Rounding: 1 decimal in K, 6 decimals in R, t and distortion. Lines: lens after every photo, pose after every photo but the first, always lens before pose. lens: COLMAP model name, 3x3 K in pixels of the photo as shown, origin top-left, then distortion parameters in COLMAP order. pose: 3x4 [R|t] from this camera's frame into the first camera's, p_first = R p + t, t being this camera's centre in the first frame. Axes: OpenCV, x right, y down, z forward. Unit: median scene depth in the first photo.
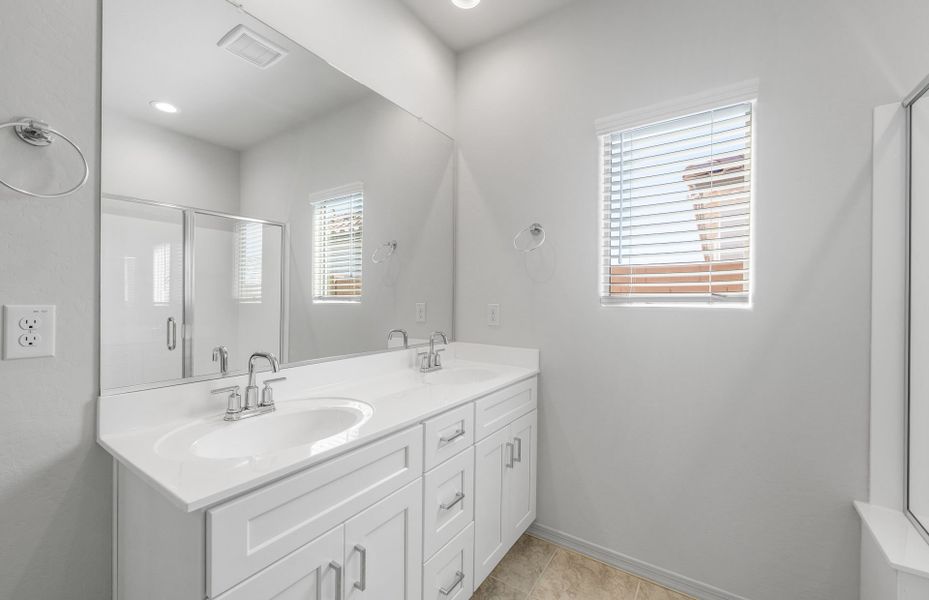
lens RADIAL K [[367.8, 0, 466.0], [0, 367.8, 302.5], [0, 0, 1]] dist [-0.001325, -0.000392]
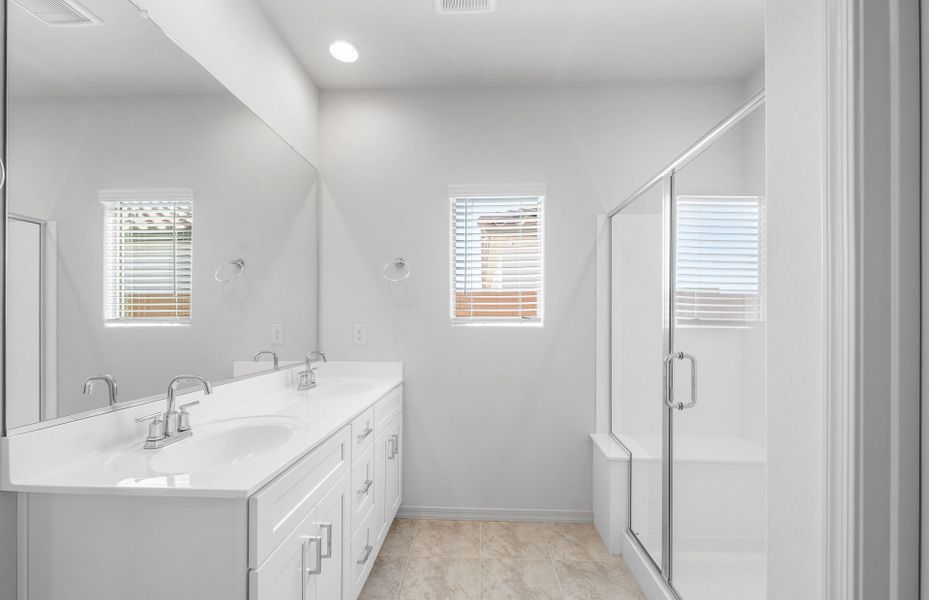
lens RADIAL K [[367.5, 0, 463.5], [0, 367.5, 324.9], [0, 0, 1]] dist [0.000911, 0.000053]
pose [[0.857898, -0.010372, 0.513716, -0.254344], [0.008202, 0.999945, 0.006492, -0.001920], [-0.513755, -0.001356, 0.857936, -0.143822]]
